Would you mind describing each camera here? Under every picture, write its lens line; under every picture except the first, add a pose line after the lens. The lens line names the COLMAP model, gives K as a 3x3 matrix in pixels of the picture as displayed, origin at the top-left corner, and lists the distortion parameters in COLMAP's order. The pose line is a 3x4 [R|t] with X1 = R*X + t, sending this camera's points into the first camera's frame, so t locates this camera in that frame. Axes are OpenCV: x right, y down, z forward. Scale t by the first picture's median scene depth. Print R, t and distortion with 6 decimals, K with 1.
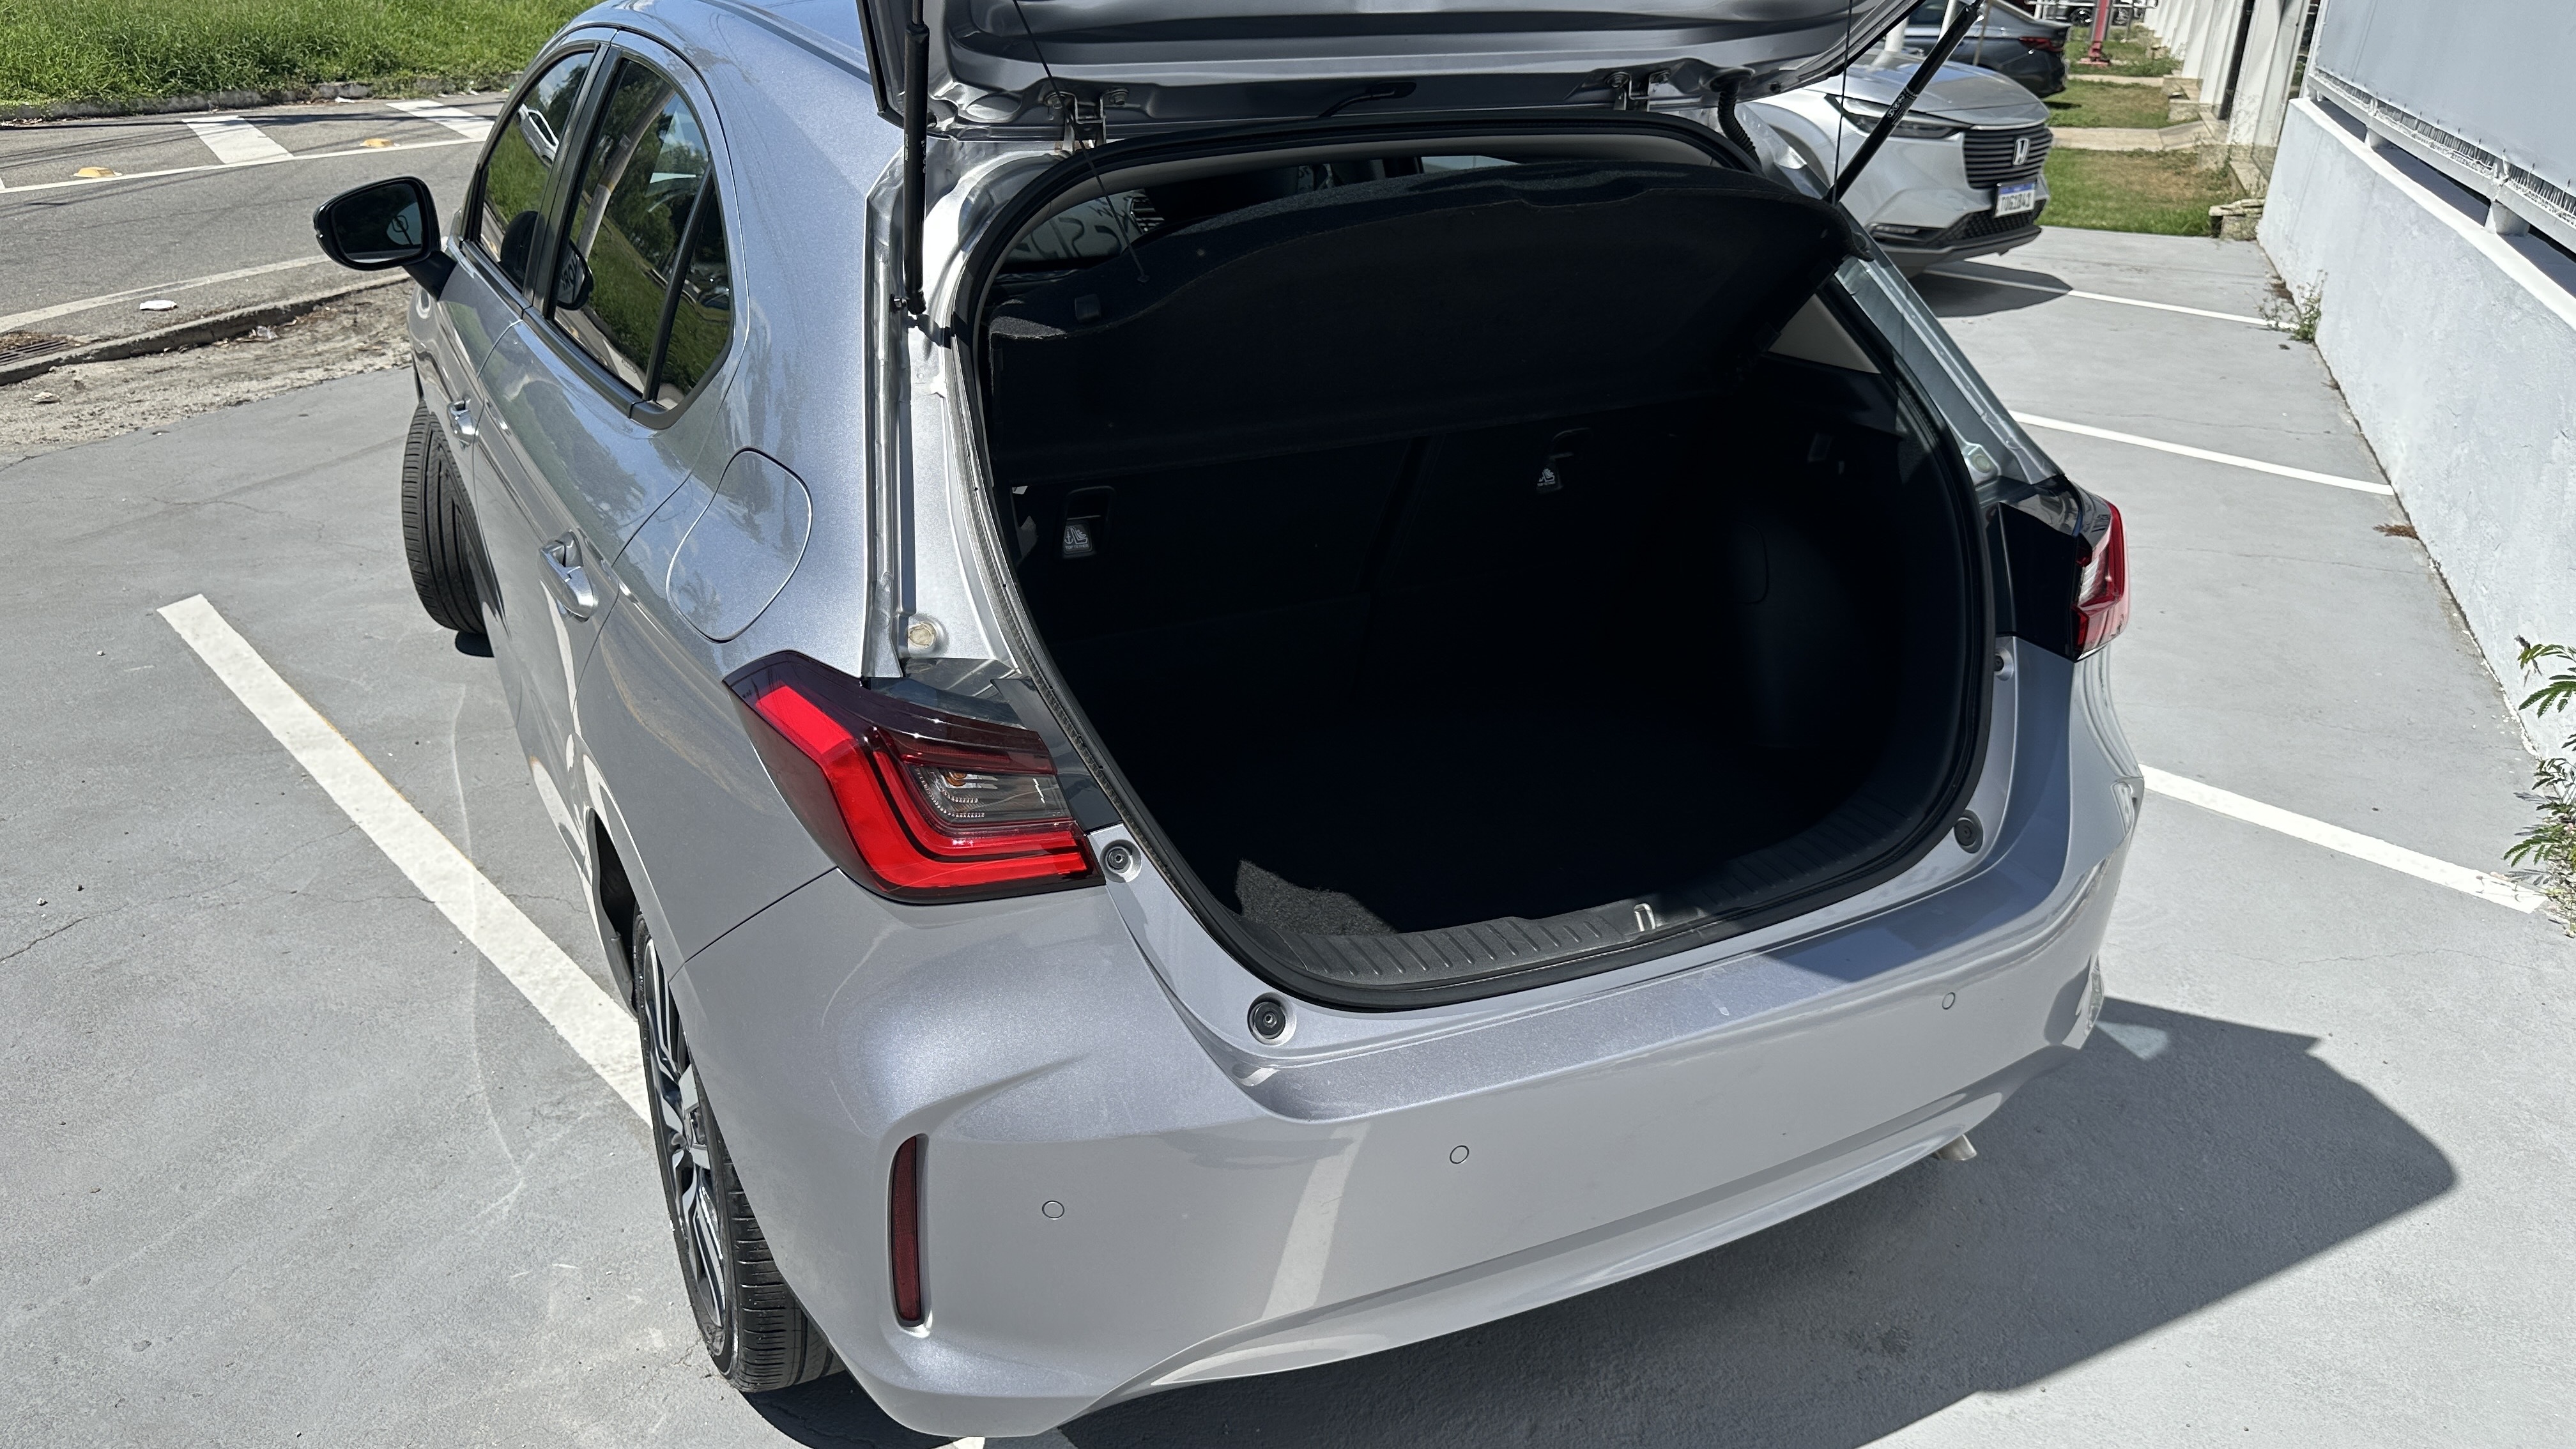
lens RADIAL K [[1873.1, 0, 1298.5], [0, 1873.1, 722.9], [0, 0, 1]] dist [0.019336, -0.032668]
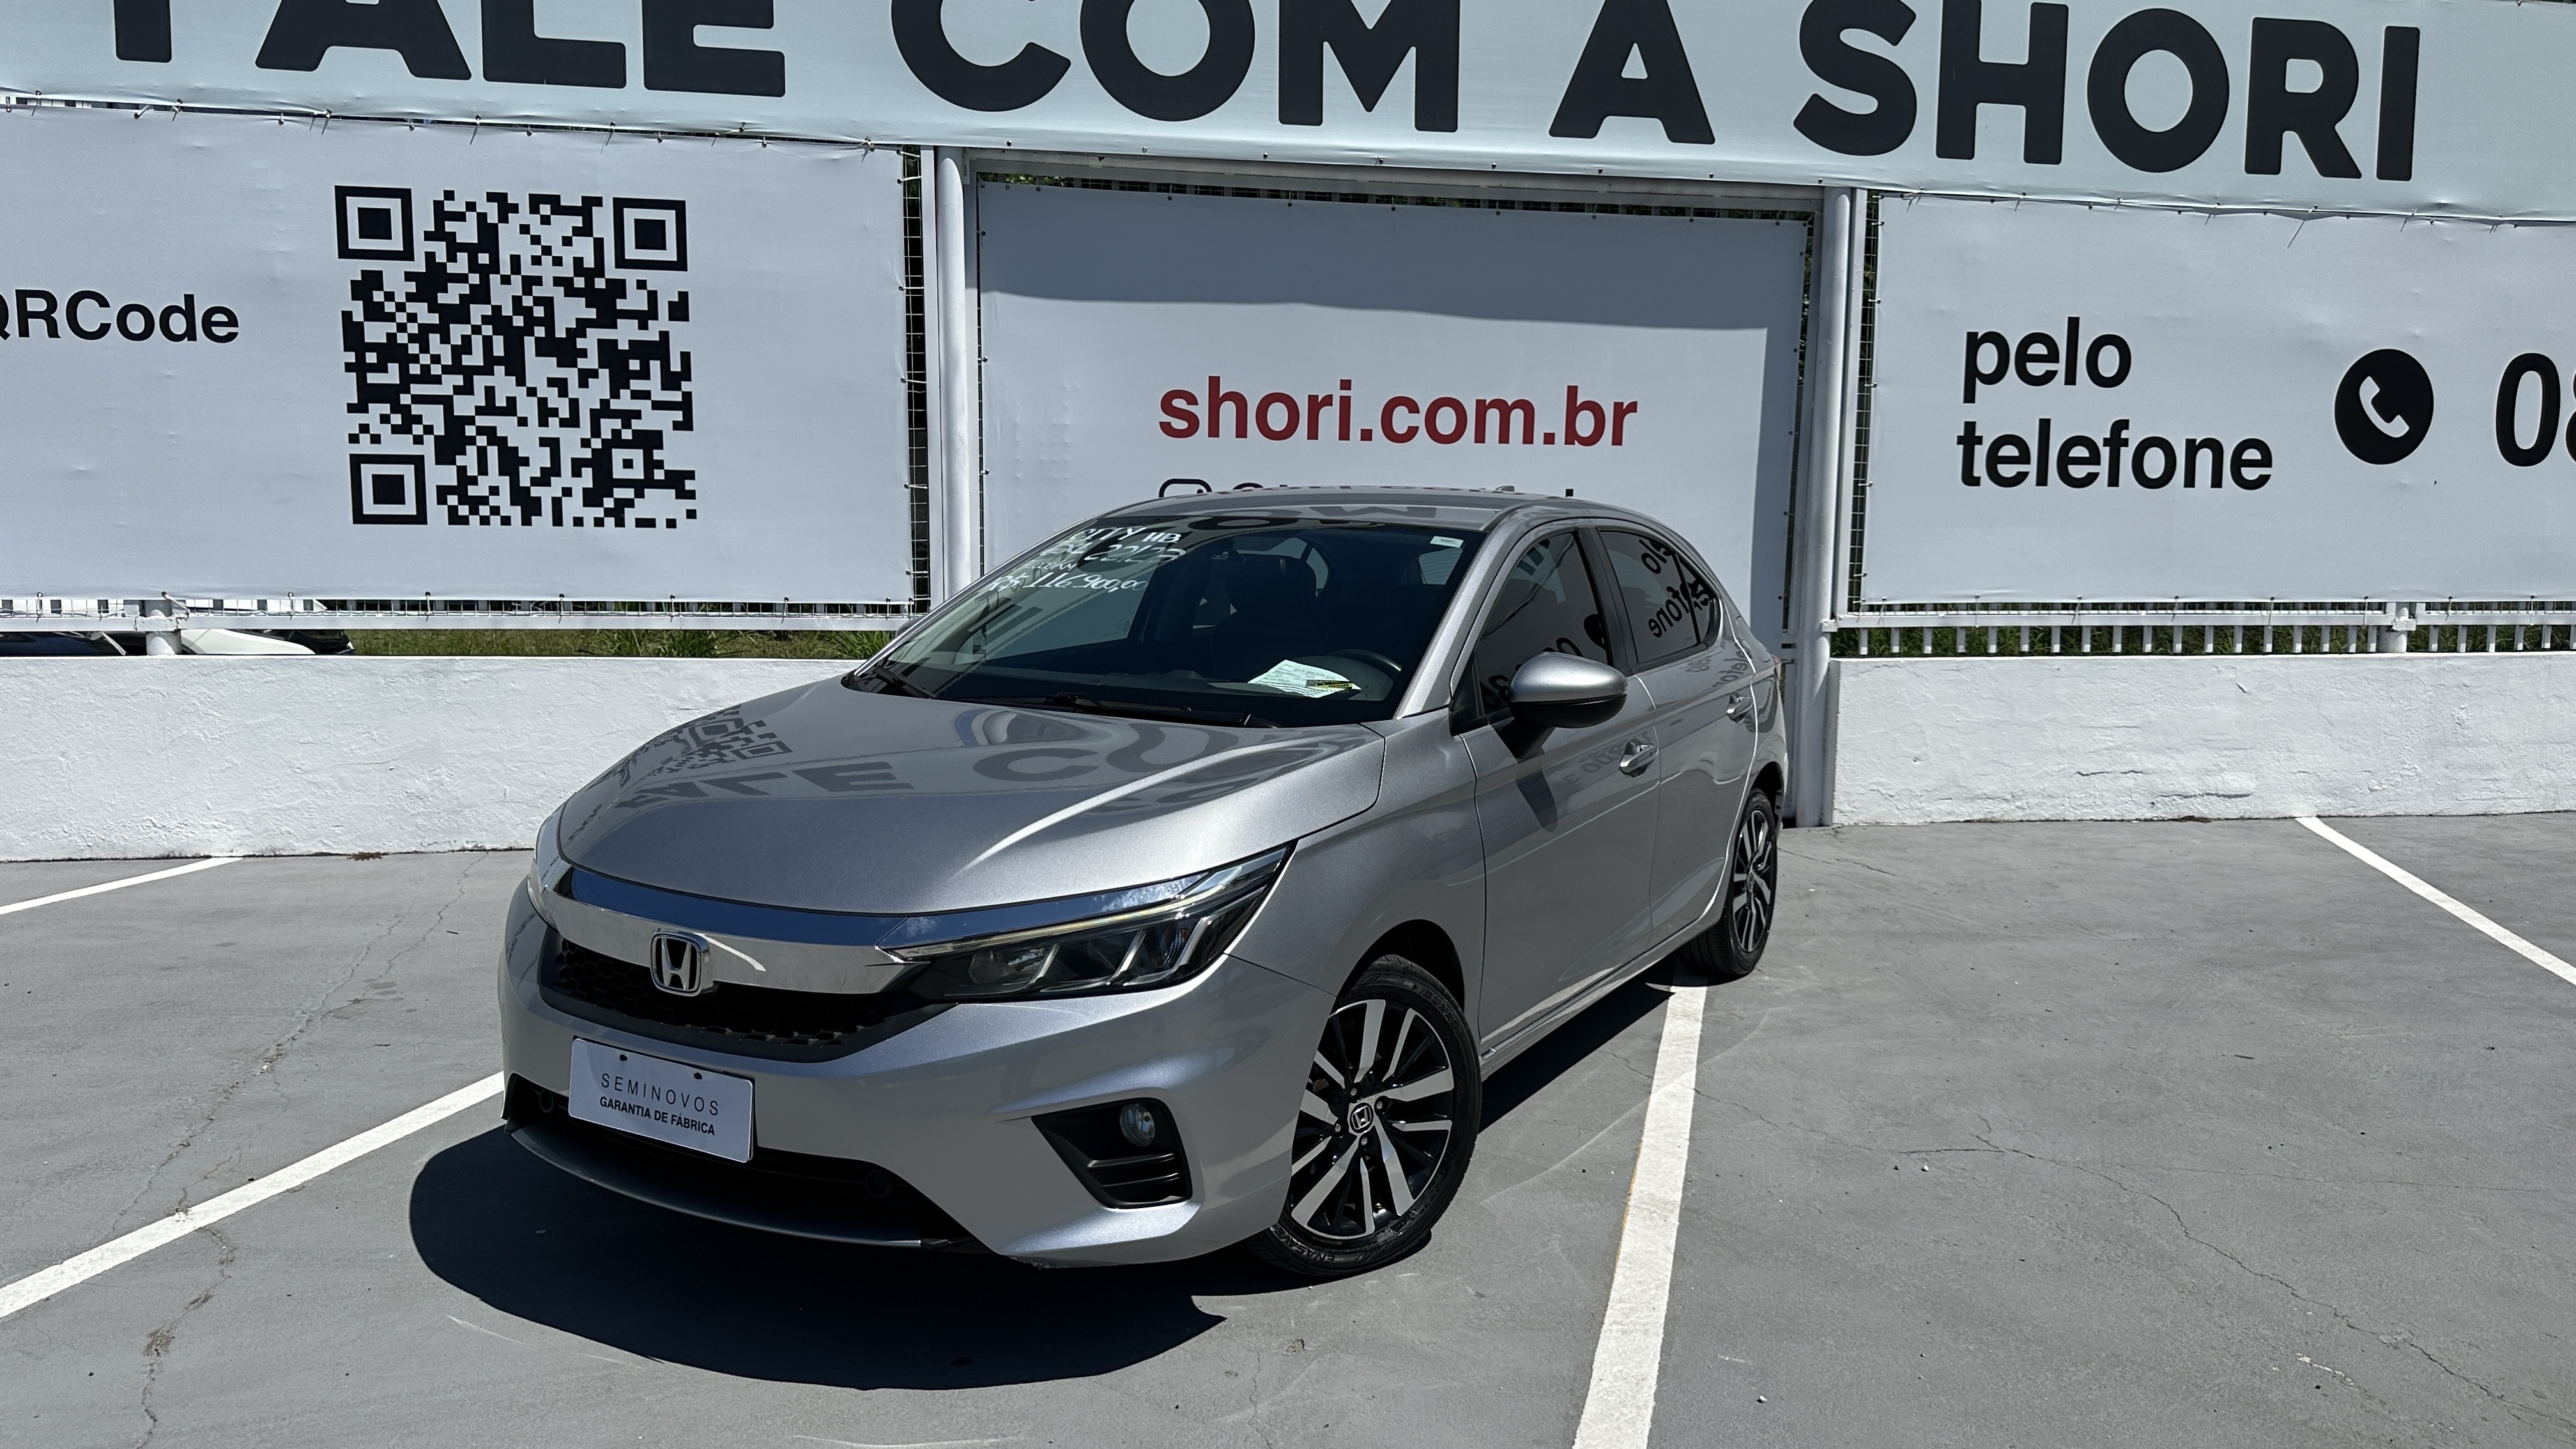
lens RADIAL K [[1801.7, 0, 1283.5], [0, 1801.7, 725.7], [0, 0, 1]] dist [0.147076, -0.241626]
pose [[-0.547781, -0.128094, 0.826757, -0.835573], [0.295079, 0.895121, 0.334195, -0.426228], [-0.782856, 0.427024, -0.452533, 1.041624]]
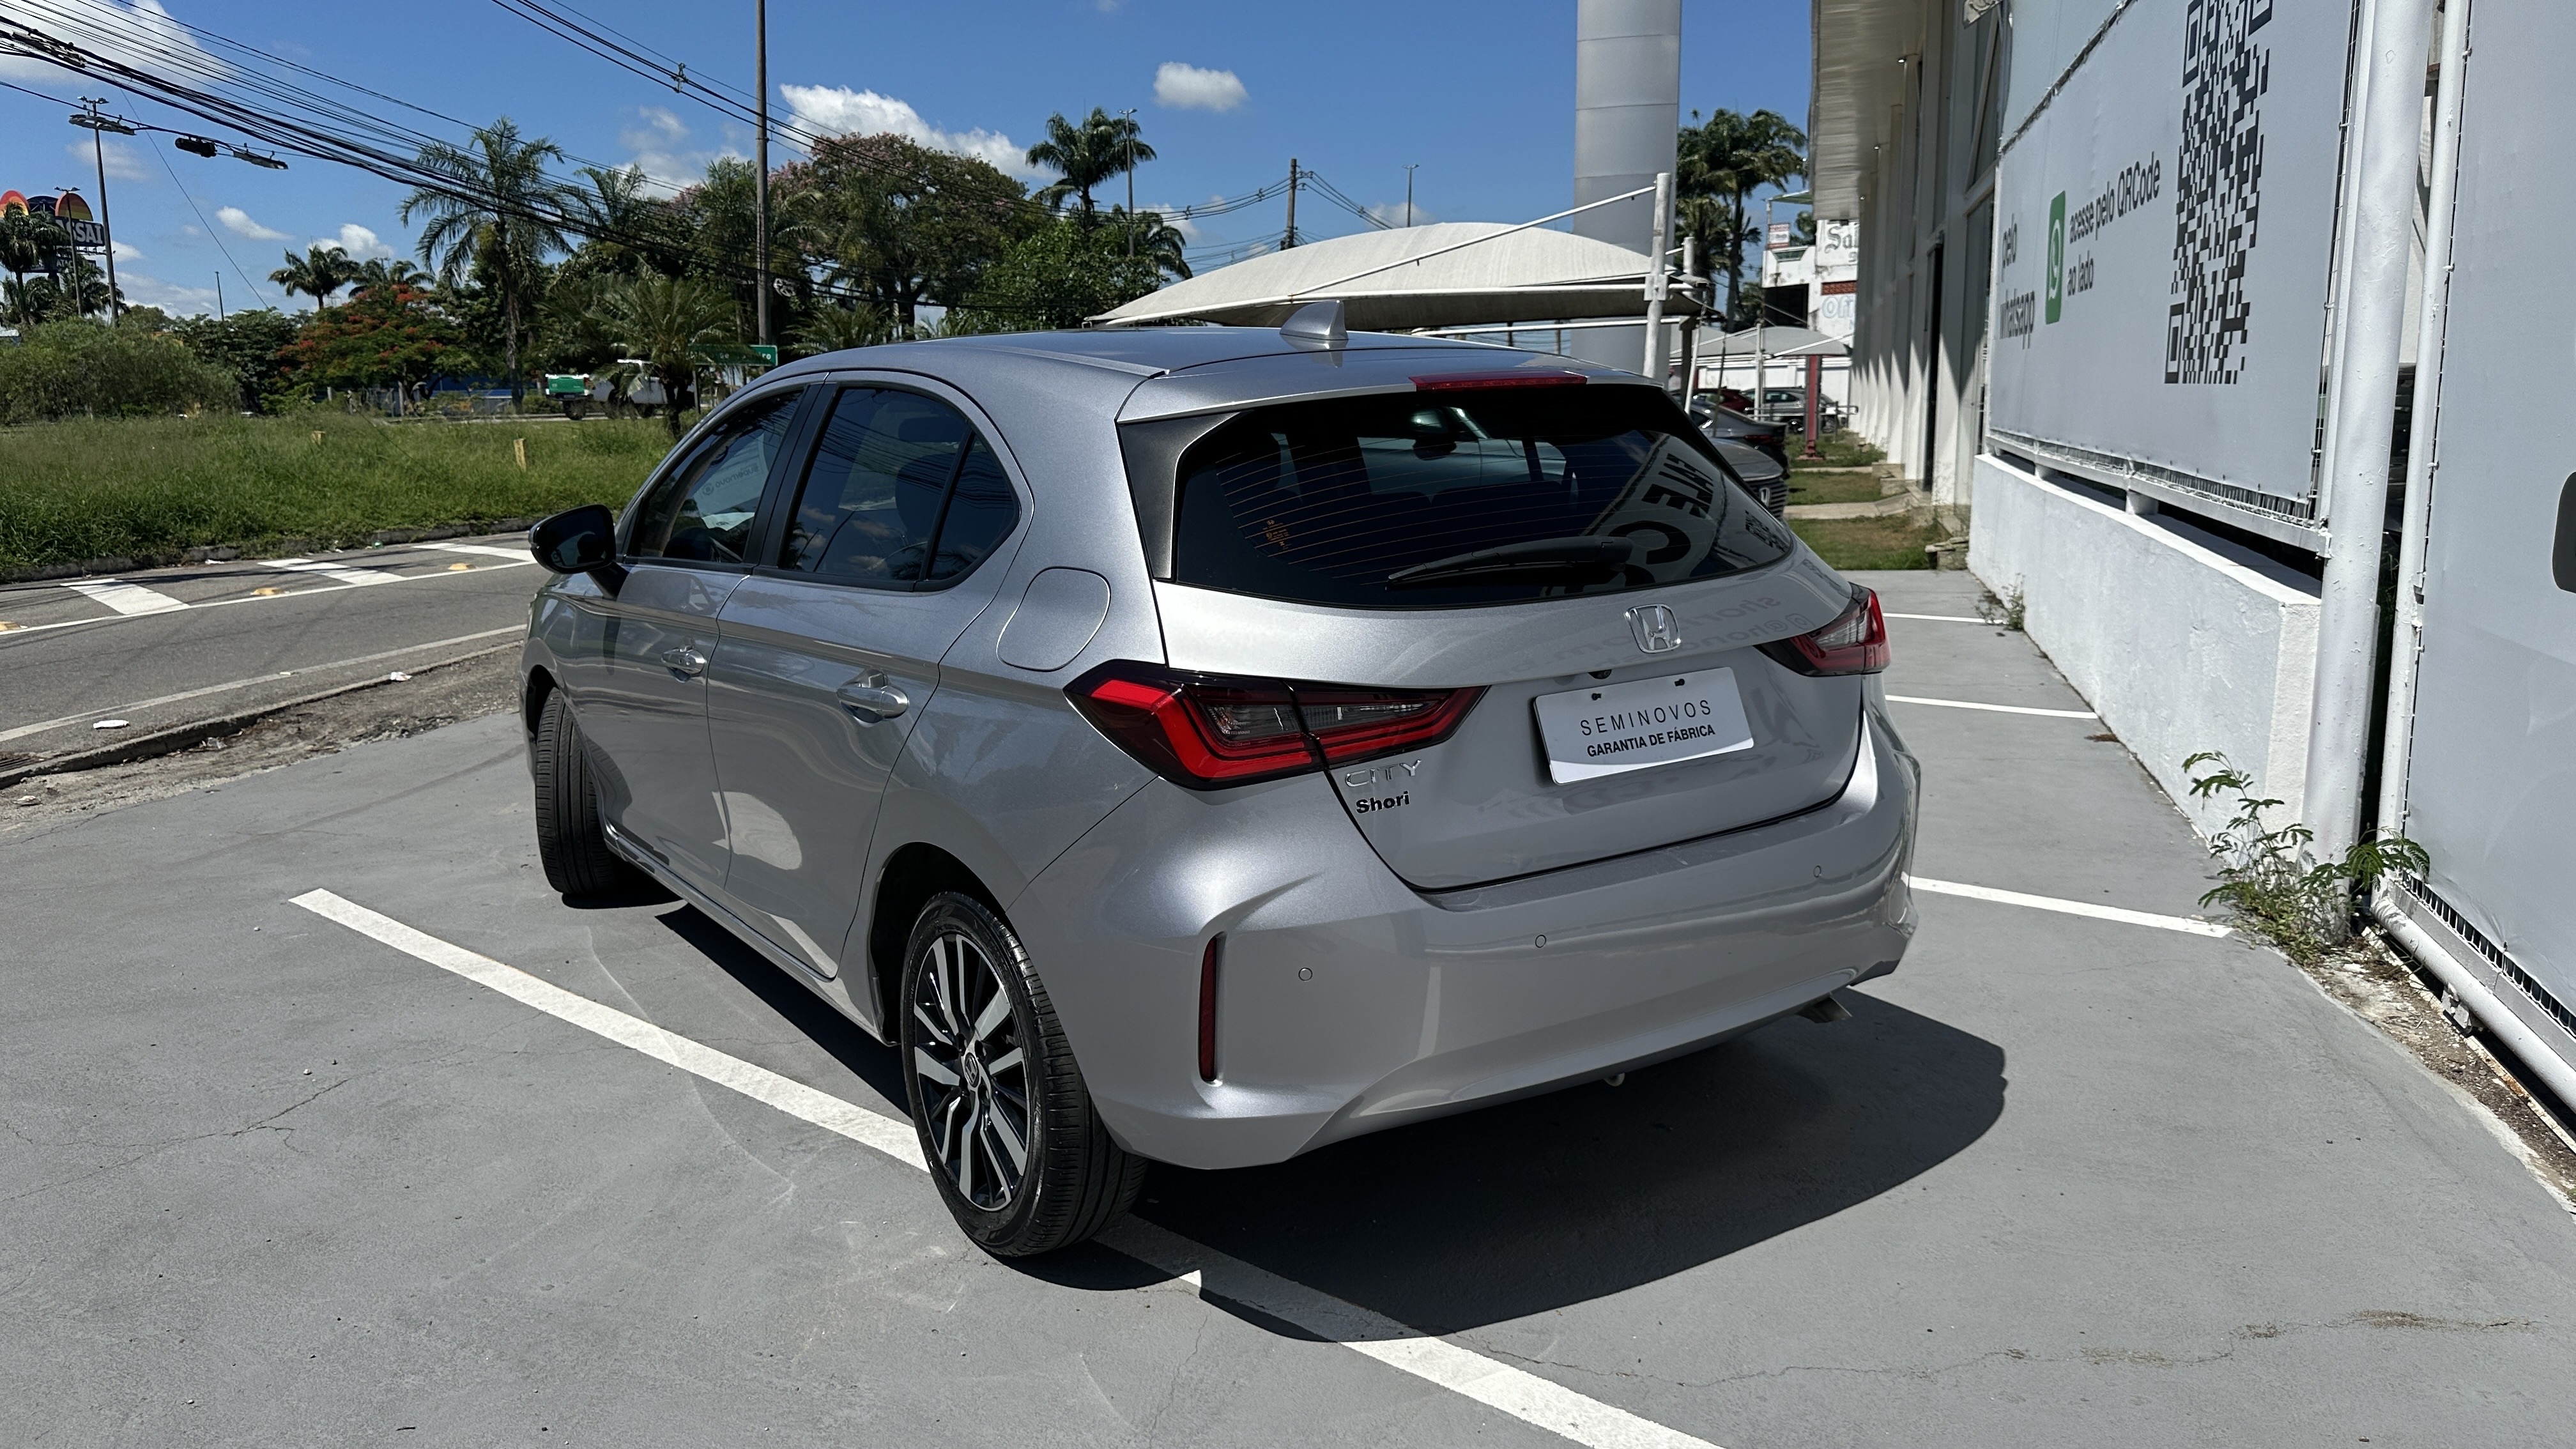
lens RADIAL K [[1847.6, 0, 1308.0], [0, 1847.6, 706.0], [0, 0, 1]] dist [0.042883, -0.063908]
pose [[0.991915, -0.062814, 0.110267, -0.082434], [0.086131, 0.971357, -0.221466, 0.109477], [-0.093197, 0.229173, 0.968914, -0.168470]]
